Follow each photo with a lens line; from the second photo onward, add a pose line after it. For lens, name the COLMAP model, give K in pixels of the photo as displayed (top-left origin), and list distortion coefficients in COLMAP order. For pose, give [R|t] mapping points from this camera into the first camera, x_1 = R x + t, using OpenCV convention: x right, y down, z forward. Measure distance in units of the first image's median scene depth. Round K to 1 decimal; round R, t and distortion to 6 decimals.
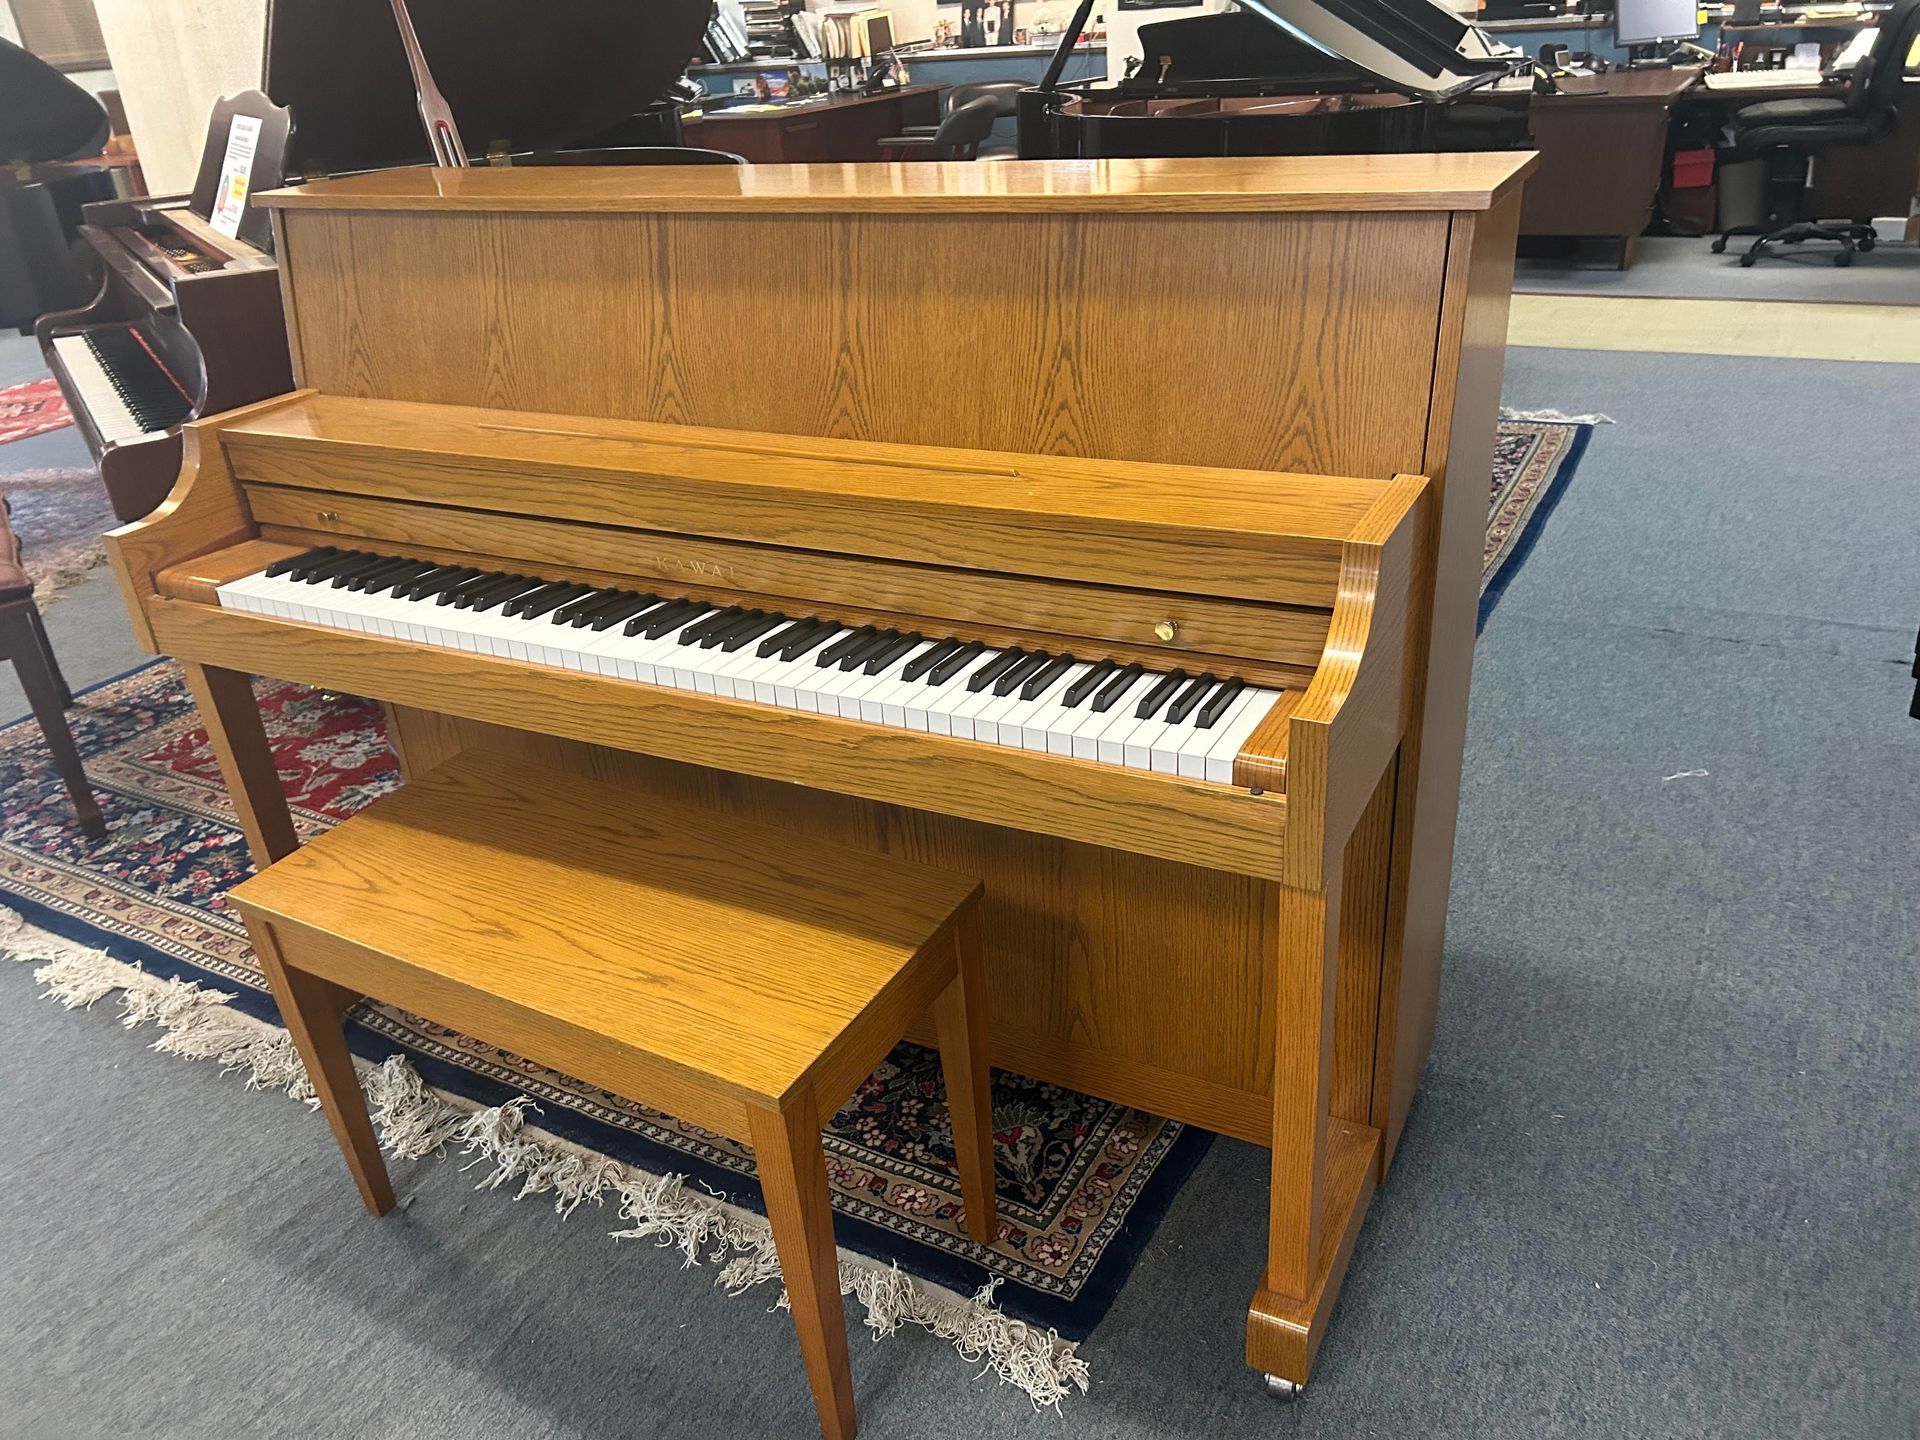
lens RADIAL K [[1473.5, 0, 930.3], [0, 1473.5, 713.9], [0, 0, 1]] dist [0.036048, -0.006449]
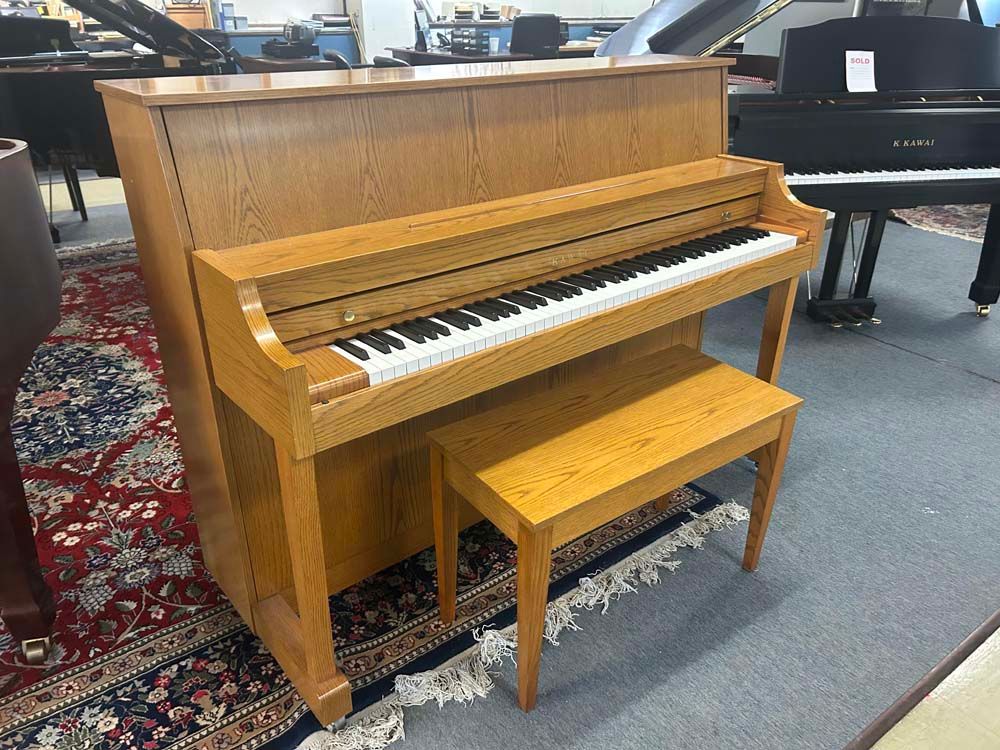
lens RADIAL K [[773.9, 0, 498.3], [0, 773.9, 377.0], [0, 0, 1]] dist [0.074008, -0.085095]
pose [[0.376264, -0.339480, 0.862078, -1.095447], [0.378844, 0.905489, 0.191224, -0.180185], [-0.845519, 0.254642, 0.469313, 0.596218]]
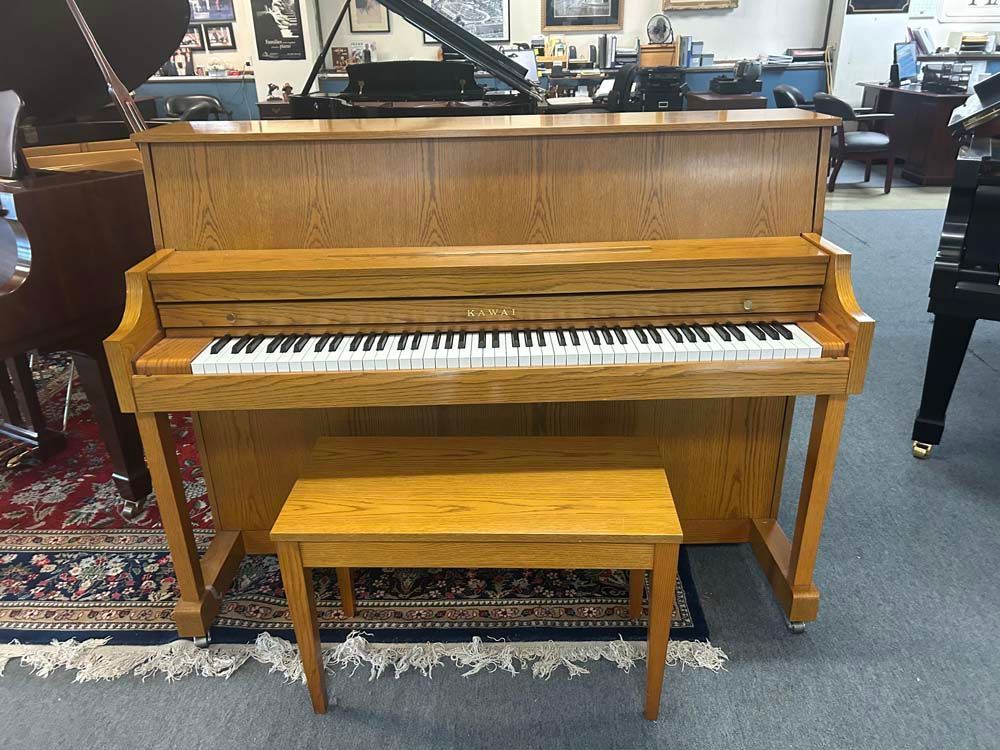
lens RADIAL K [[769.1, 0, 495.7], [0, 769.1, 376.8], [0, 0, 1]] dist [0.071555, -0.083969]
pose [[0.881136, -0.146712, 0.449528, -0.598826], [0.175109, 0.984304, -0.021990, 0.009773], [-0.439246, 0.098092, 0.892996, 0.076086]]
